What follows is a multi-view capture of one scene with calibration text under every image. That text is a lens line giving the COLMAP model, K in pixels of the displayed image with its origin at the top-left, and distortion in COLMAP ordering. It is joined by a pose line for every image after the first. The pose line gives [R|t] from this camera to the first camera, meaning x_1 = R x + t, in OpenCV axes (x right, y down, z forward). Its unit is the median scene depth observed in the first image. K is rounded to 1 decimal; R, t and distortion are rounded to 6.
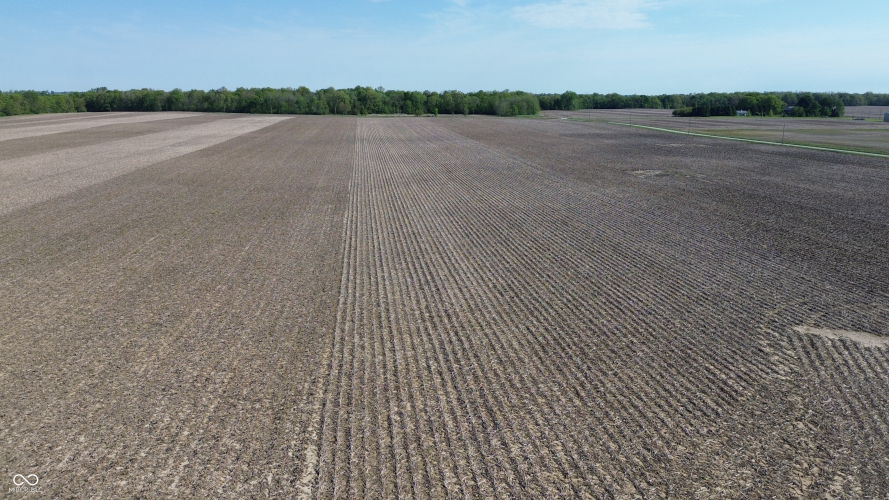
lens RADIAL K [[637.3, 0, 446.4], [0, 637.3, 250.6], [0, 0, 1]] dist [0.048648, -0.004686]
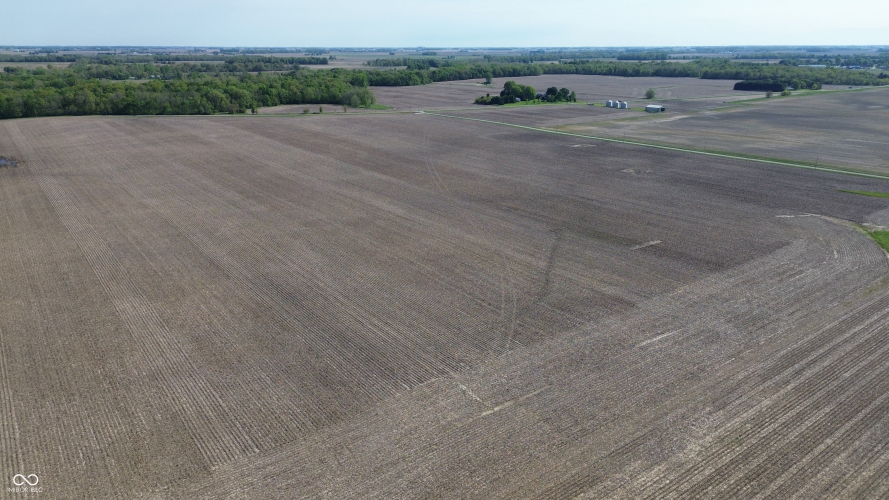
lens RADIAL K [[637.3, 0, 445.3], [0, 637.3, 246.7], [0, 0, 1]] dist [0.048648, -0.004686]
pose [[0.878147, -0.150188, 0.454204, -0.429363], [0.118551, 0.988146, 0.097539, -0.045811], [-0.463469, -0.031807, 0.885542, -0.241736]]
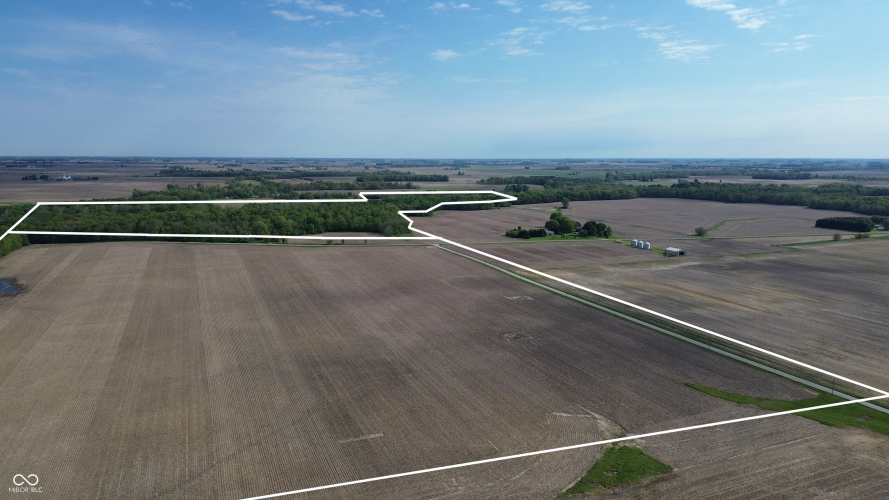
lens RADIAL K [[637.3, 0, 439.8], [0, 637.3, 250.8], [0, 0, 1]] dist [0.048648, -0.004686]
pose [[0.970686, -0.042394, 0.236583, -0.143228], [0.062597, 0.994943, -0.078545, -0.079193], [-0.232057, 0.091052, 0.968431, -0.370692]]
